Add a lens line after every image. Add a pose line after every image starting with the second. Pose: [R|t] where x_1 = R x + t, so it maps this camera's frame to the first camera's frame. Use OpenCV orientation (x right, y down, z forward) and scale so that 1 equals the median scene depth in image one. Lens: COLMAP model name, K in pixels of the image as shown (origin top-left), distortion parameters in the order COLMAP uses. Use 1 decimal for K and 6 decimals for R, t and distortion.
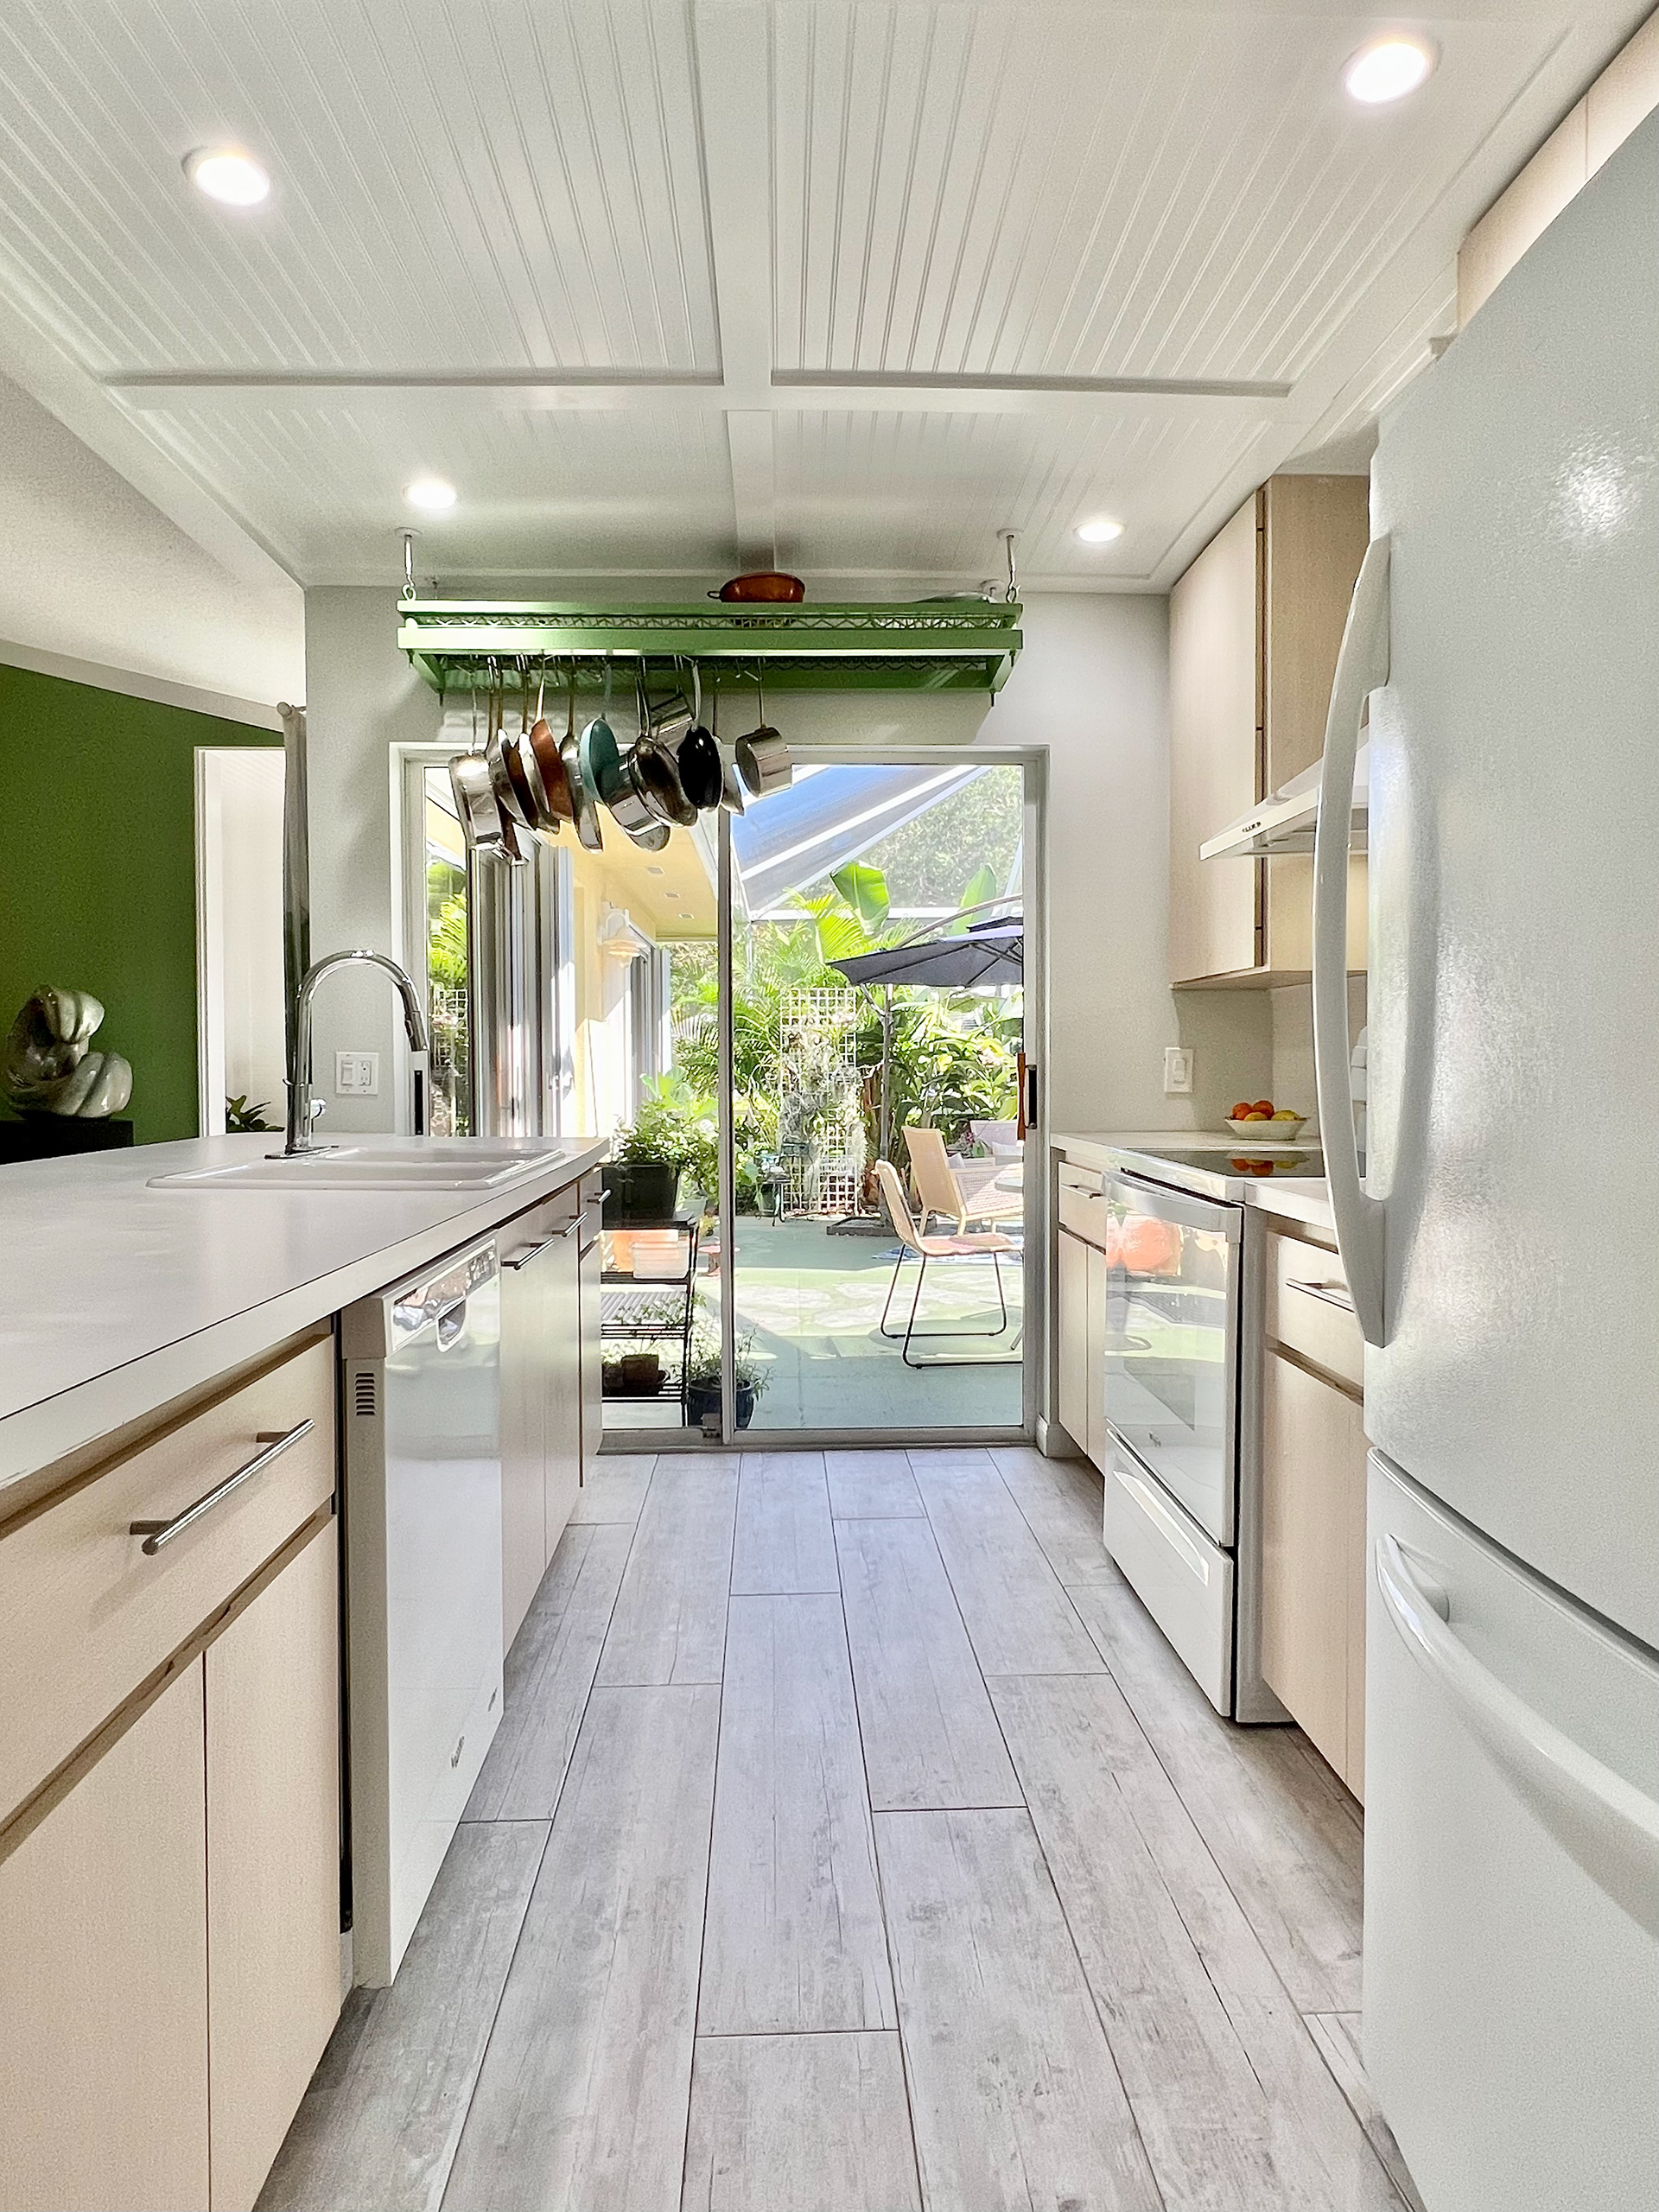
lens RADIAL K [[1292.7, 0, 829.5], [0, 1292.7, 1106.0], [0, 0, 1]] dist [-0.003208, -0.000825]
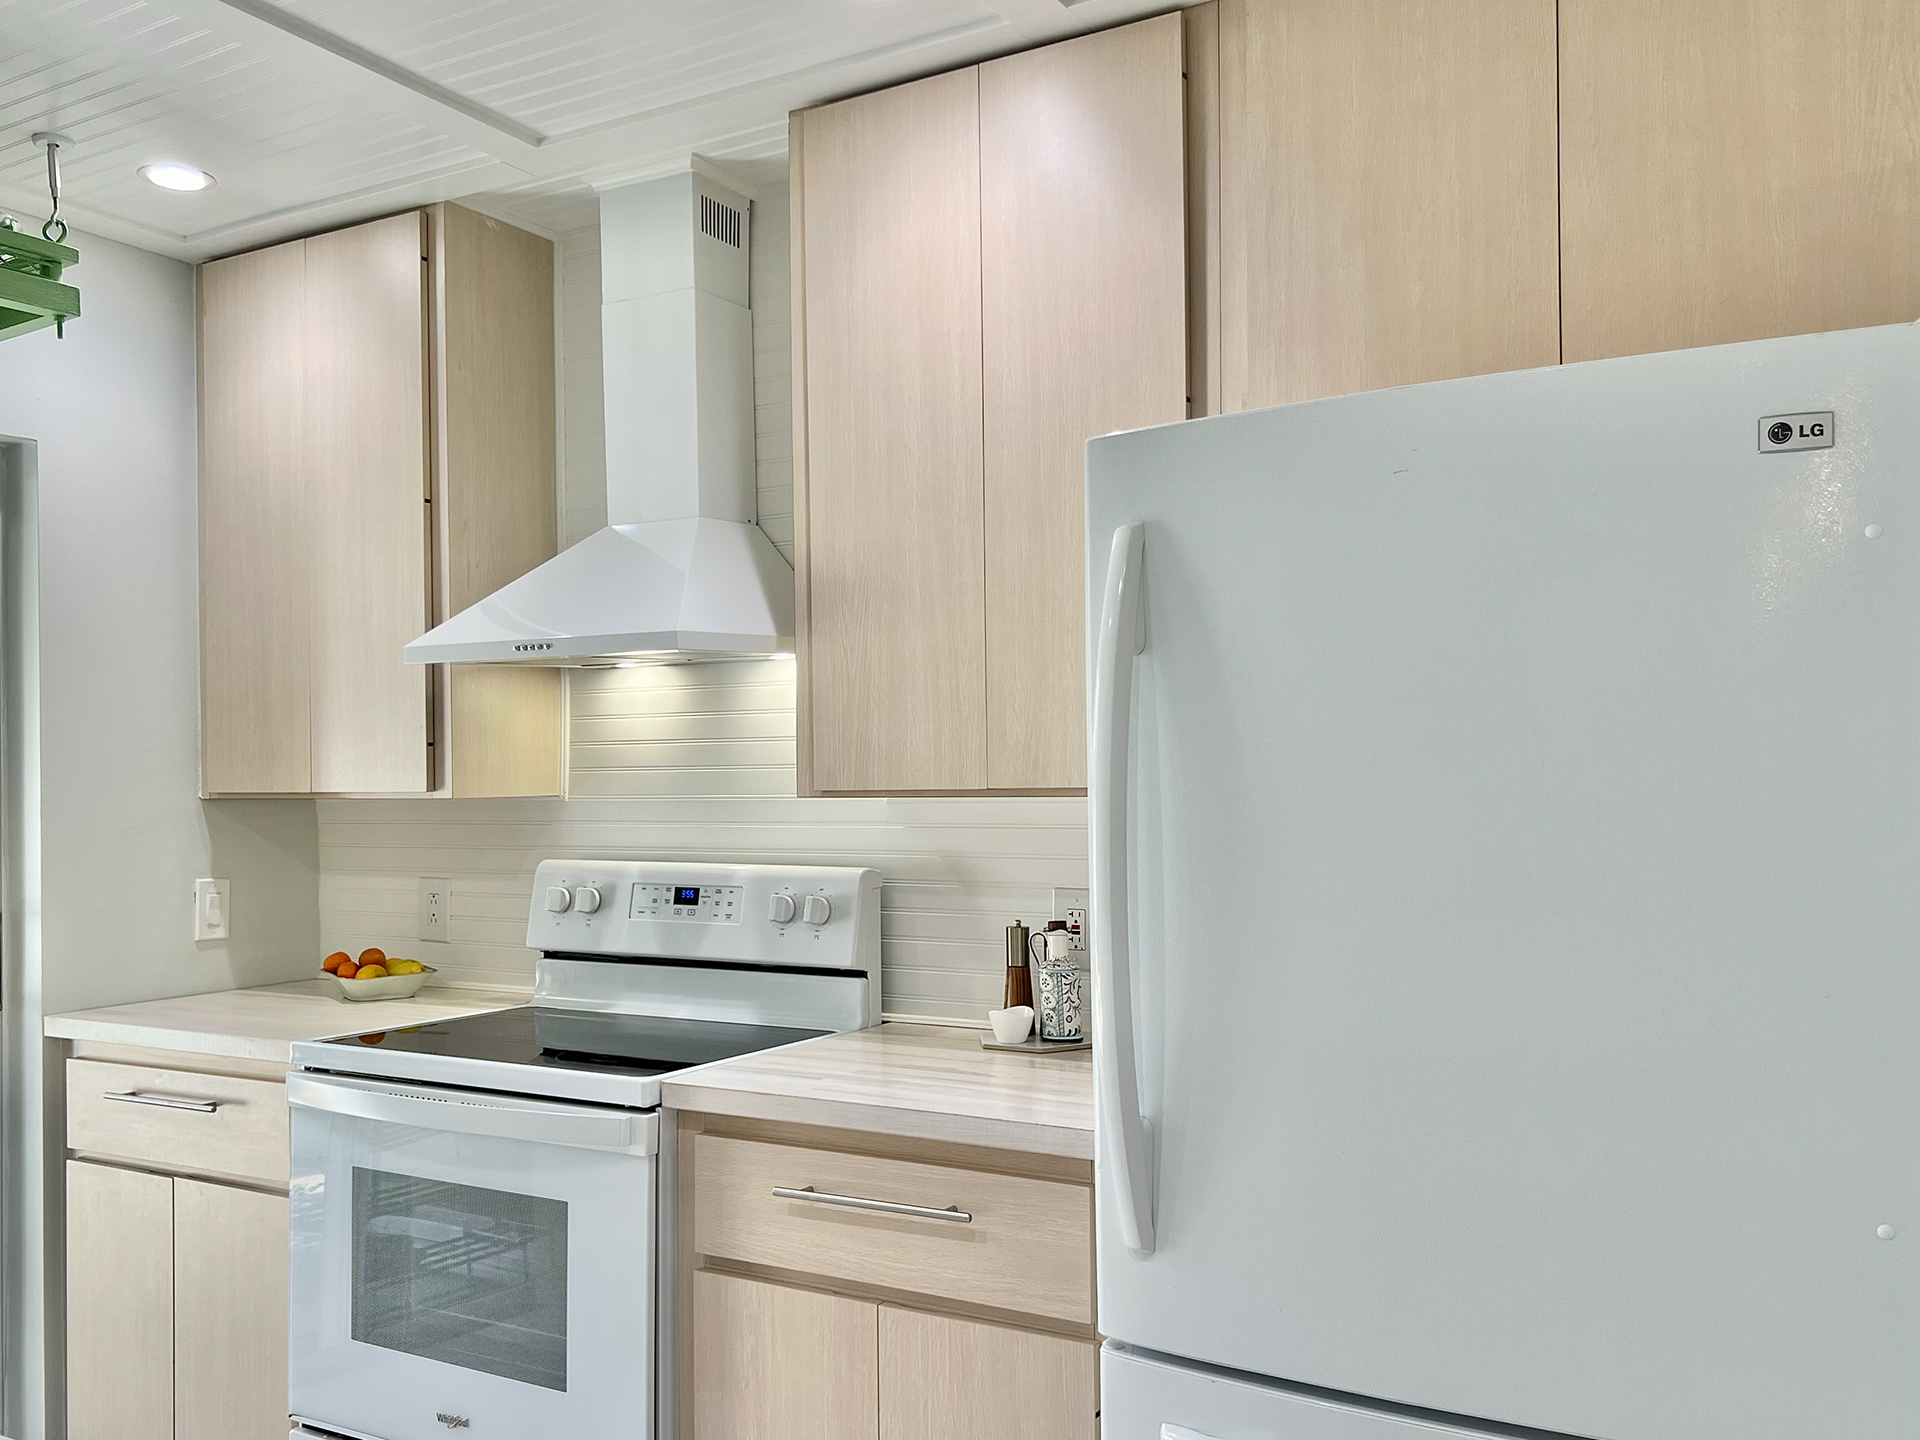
lens RADIAL K [[1654.6, 0, 955.2], [0, 1654.6, 776.0], [0, 0, 1]] dist [-0.000832, -0.007085]
pose [[0.523313, -0.001584, 0.852139, -0.341629], [0.035700, 0.999161, -0.020066, -0.076086], [-0.851393, 0.040923, 0.522930, 0.157225]]
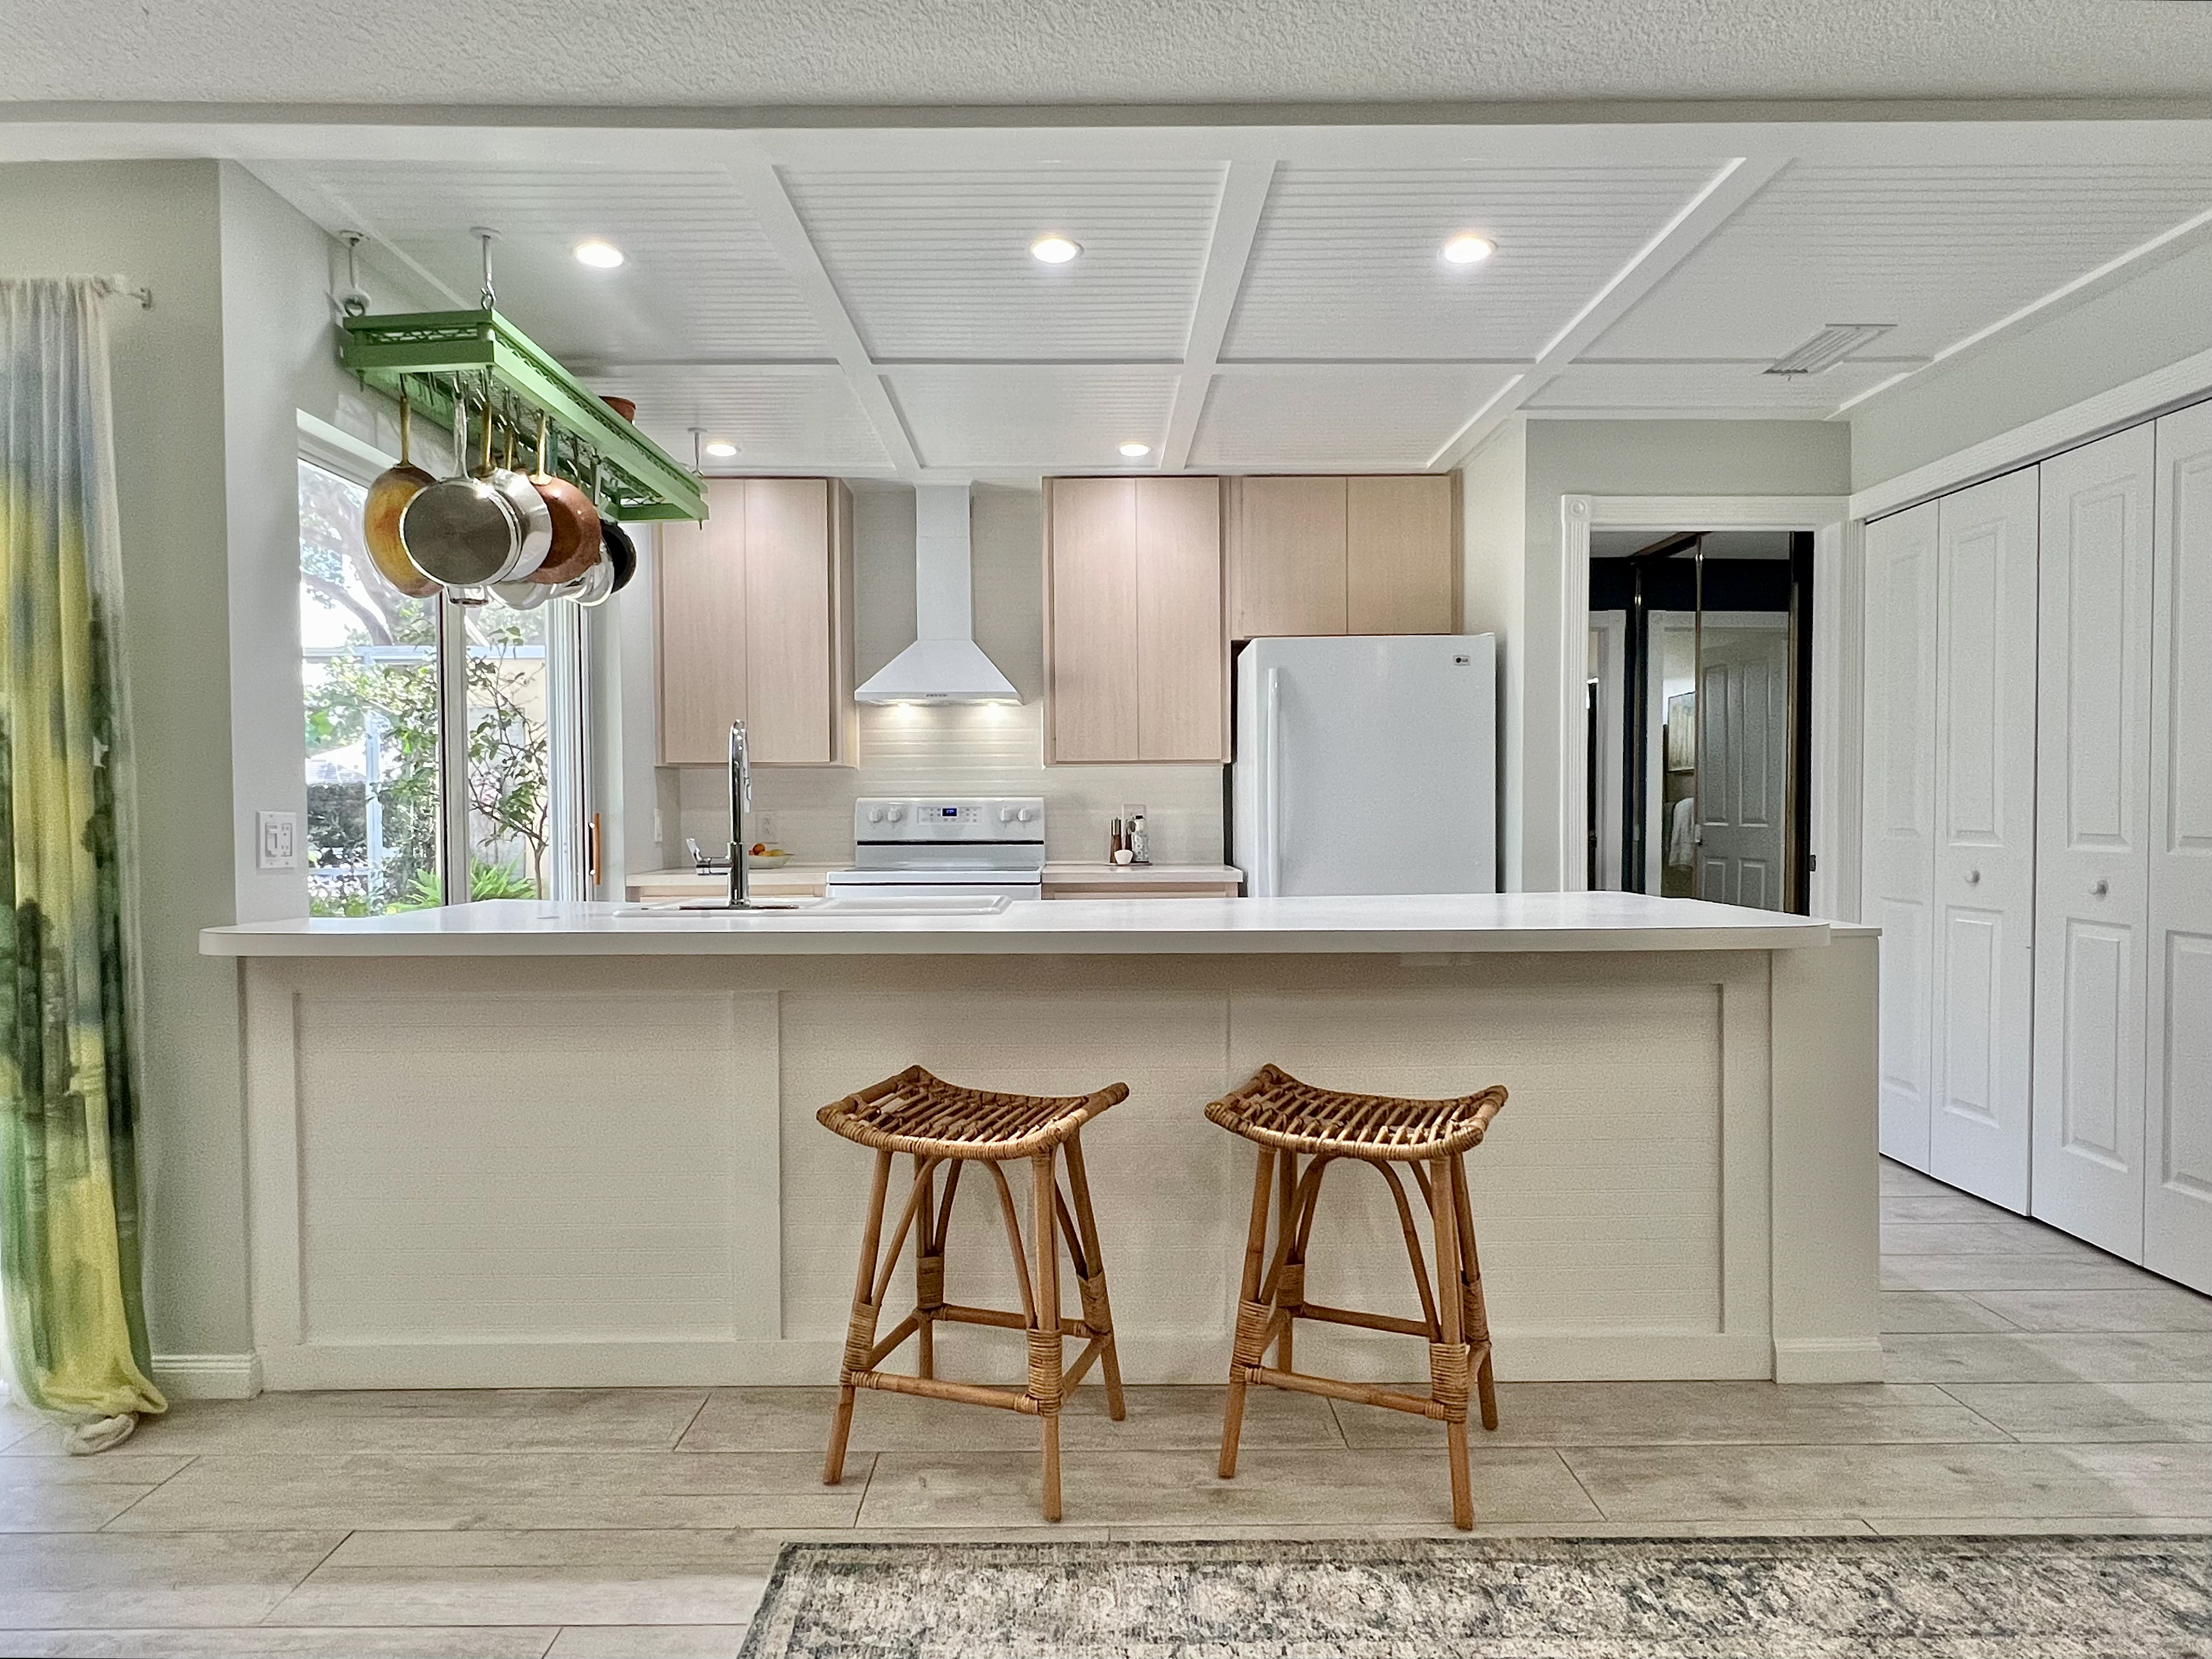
lens RADIAL K [[1260.2, 0, 1100.9], [0, 1260.2, 833.0], [0, 0, 1]] dist [-0.002577, -0.000171]
pose [[0.014092, -0.015714, 0.999777, -1.167794], [0.036374, 0.999223, 0.015192, -0.024698], [-0.999239, 0.036152, 0.014652, 0.561299]]
